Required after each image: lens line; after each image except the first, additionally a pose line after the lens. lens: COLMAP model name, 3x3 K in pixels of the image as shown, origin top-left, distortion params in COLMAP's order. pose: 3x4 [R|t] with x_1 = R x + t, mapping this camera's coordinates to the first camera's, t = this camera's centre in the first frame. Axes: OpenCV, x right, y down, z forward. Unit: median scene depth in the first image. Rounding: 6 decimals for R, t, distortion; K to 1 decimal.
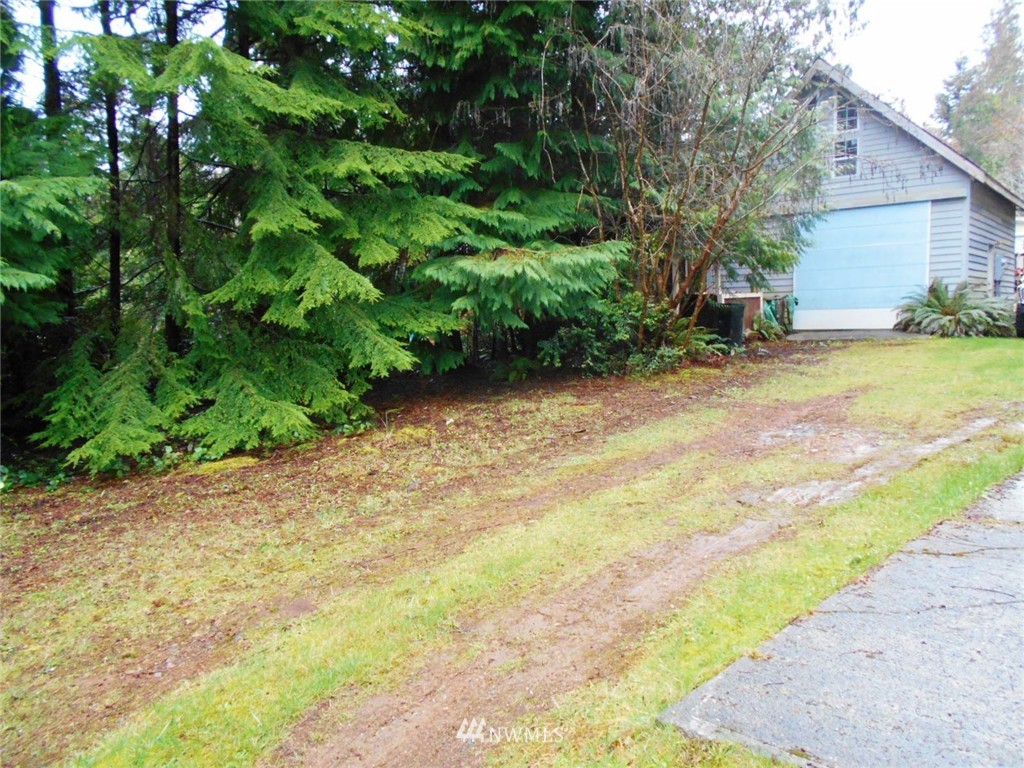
lens RADIAL K [[789.3, 0, 506.7], [0, 789.3, 383.5], [0, 0, 1]] dist [-0.008624, -0.006430]
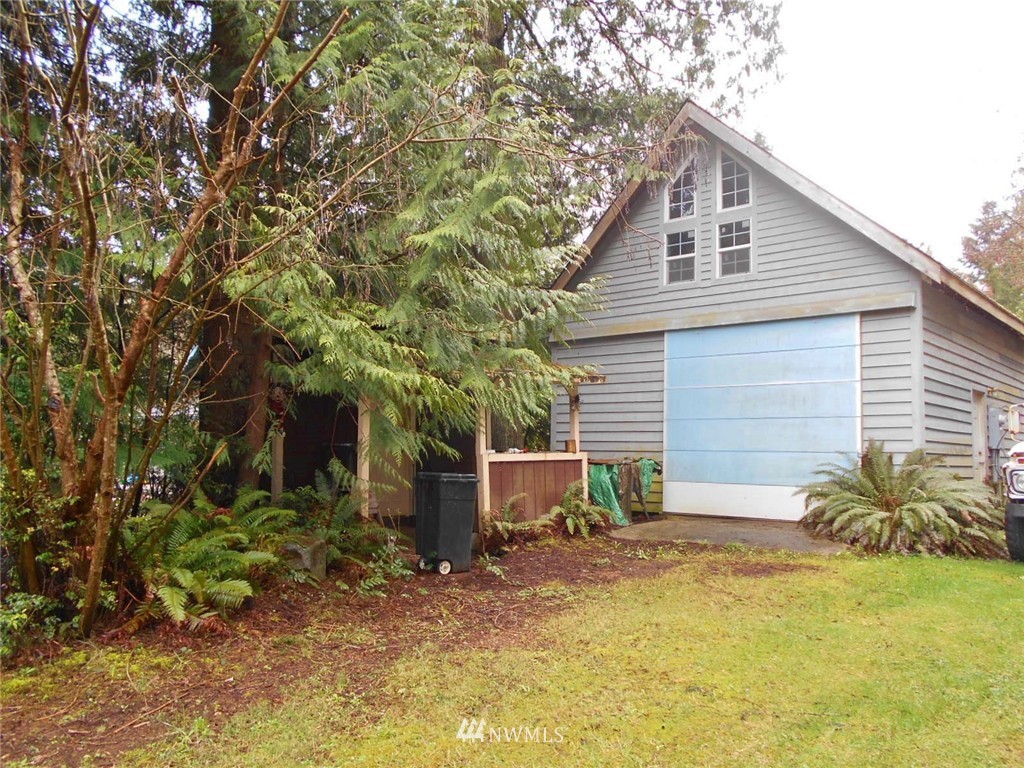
lens RADIAL K [[789.3, 0, 516.9], [0, 789.3, 382.4], [0, 0, 1]] dist [-0.008624, -0.006430]
pose [[0.997813, 0.041865, -0.051148, 0.309627], [-0.050223, 0.983300, -0.174922, -0.061120], [0.042971, 0.177109, 0.983253, 0.402331]]
